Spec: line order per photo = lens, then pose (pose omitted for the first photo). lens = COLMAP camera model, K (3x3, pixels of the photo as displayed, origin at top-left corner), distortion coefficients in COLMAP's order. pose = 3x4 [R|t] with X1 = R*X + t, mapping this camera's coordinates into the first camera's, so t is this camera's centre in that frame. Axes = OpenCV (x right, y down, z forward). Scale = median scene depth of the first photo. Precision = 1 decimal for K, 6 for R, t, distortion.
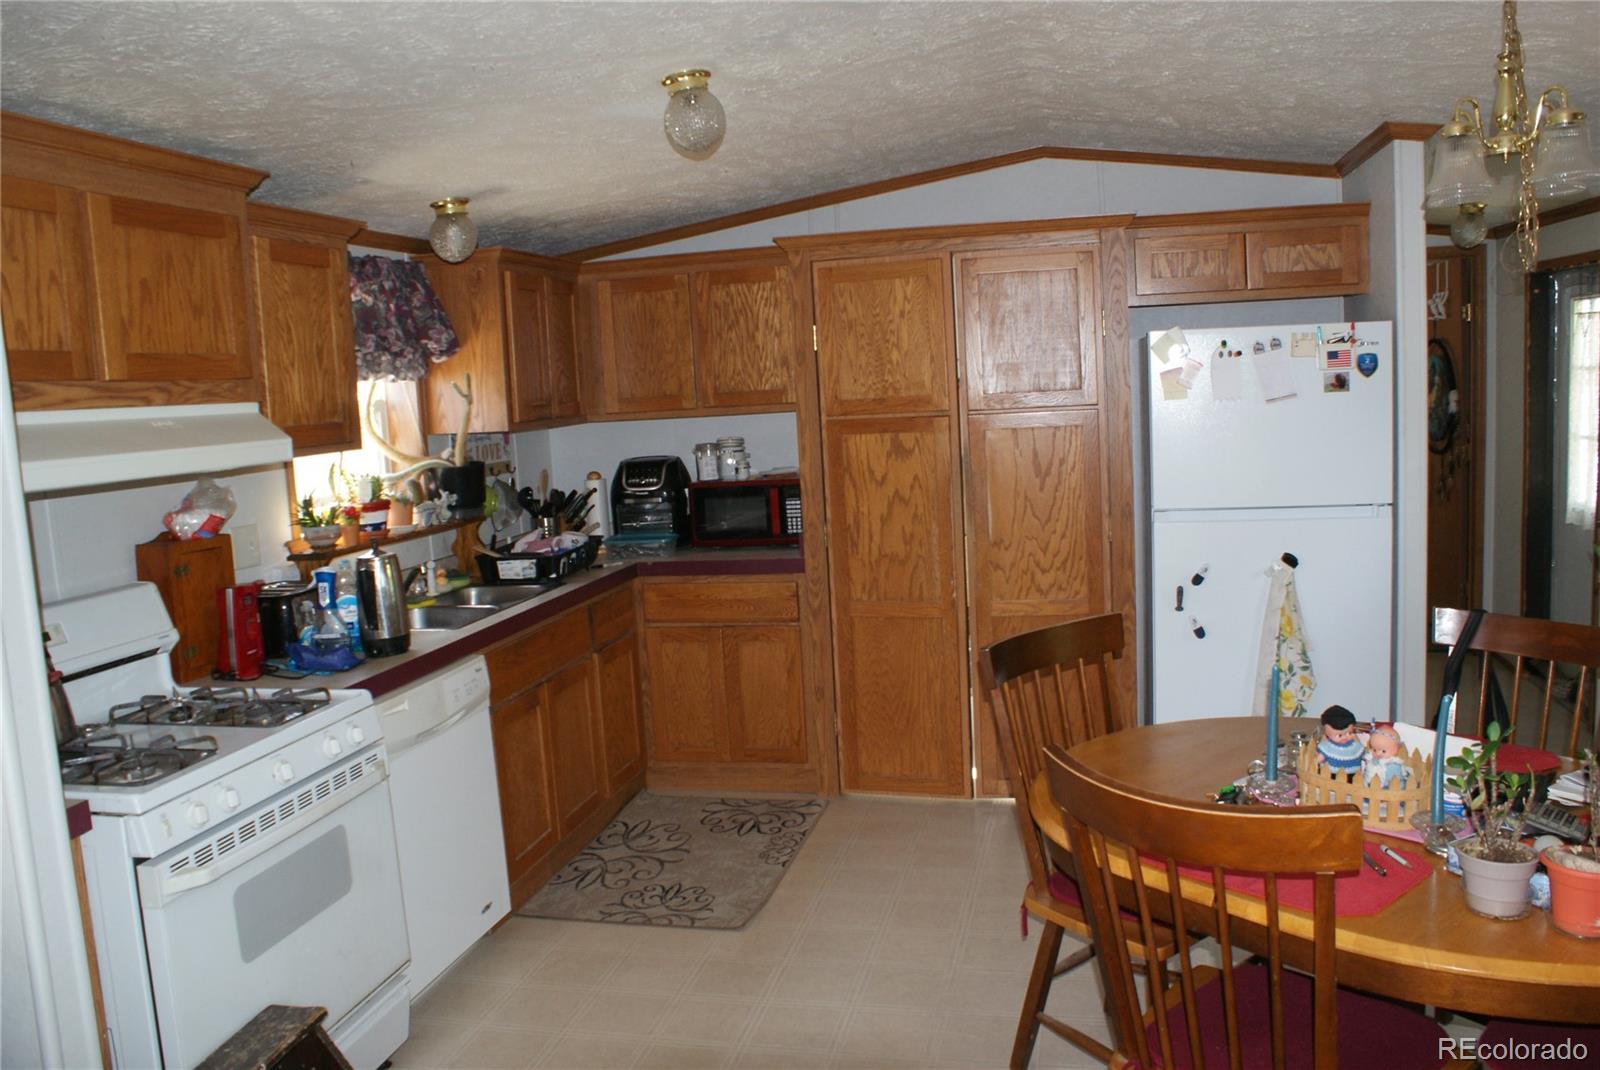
lens RADIAL K [[1292.2, 0, 800.0], [0, 1292.2, 535.0], [0, 0, 1]] dist [-0.155994, 0.154269]
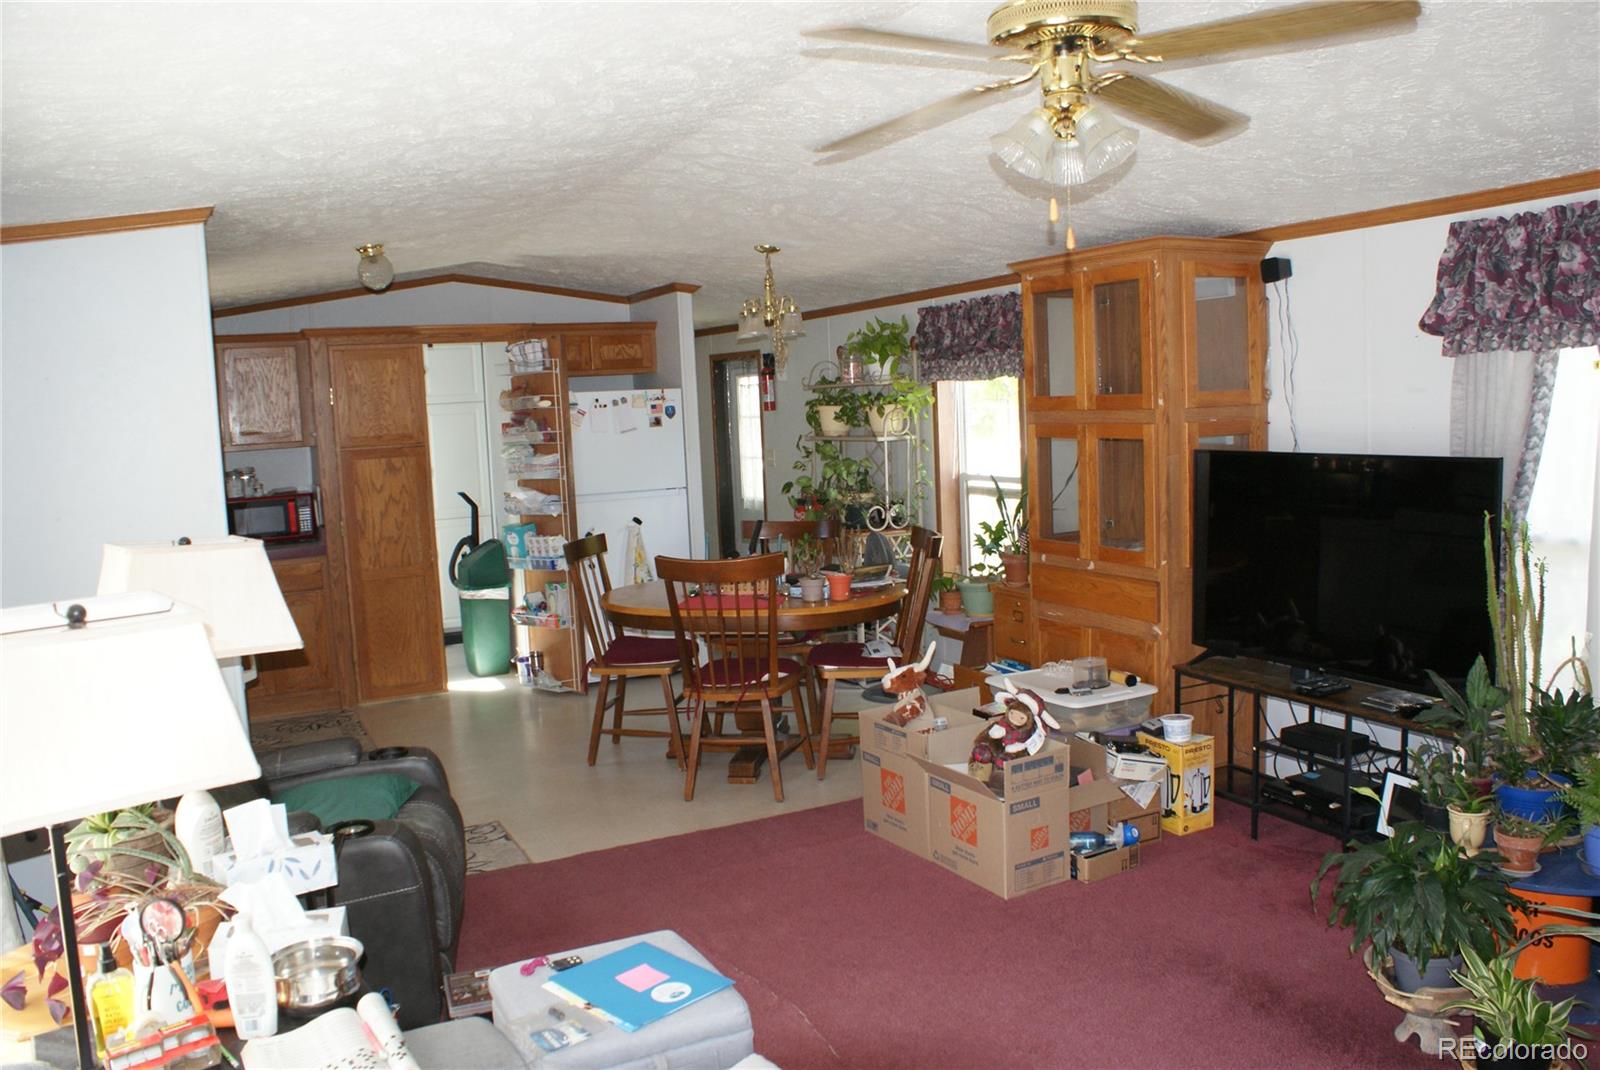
lens RADIAL K [[1292.2, 0, 800.0], [0, 1292.2, 535.0], [0, 0, 1]] dist [-0.155994, 0.154269]
pose [[0.783253, -0.047418, 0.619892, -0.490994], [0.079648, 0.996524, -0.024409, 0.089519], [-0.616580, 0.068492, 0.784308, -0.495541]]
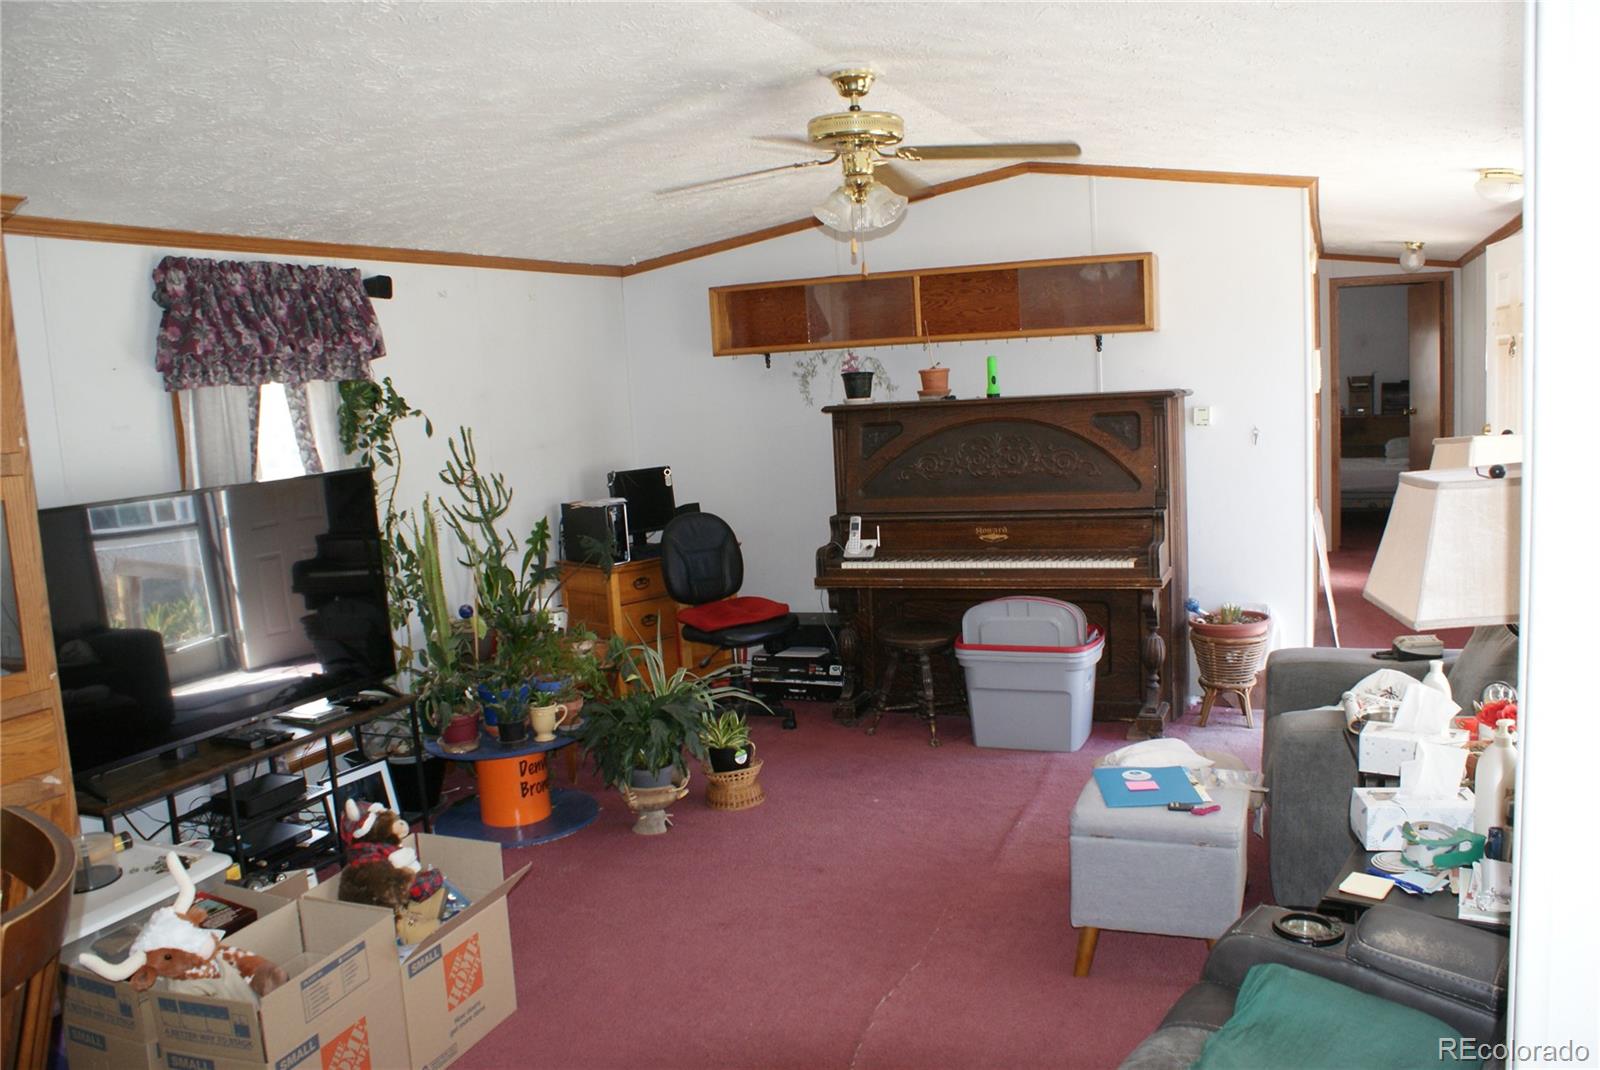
lens RADIAL K [[1292.2, 0, 800.0], [0, 1292.2, 535.0], [0, 0, 1]] dist [-0.155994, 0.154269]
pose [[-0.974934, 0.076076, 0.209085, 0.390105], [0.124837, 0.964908, 0.231017, -0.371360], [-0.184173, 0.251328, -0.950218, 2.902988]]
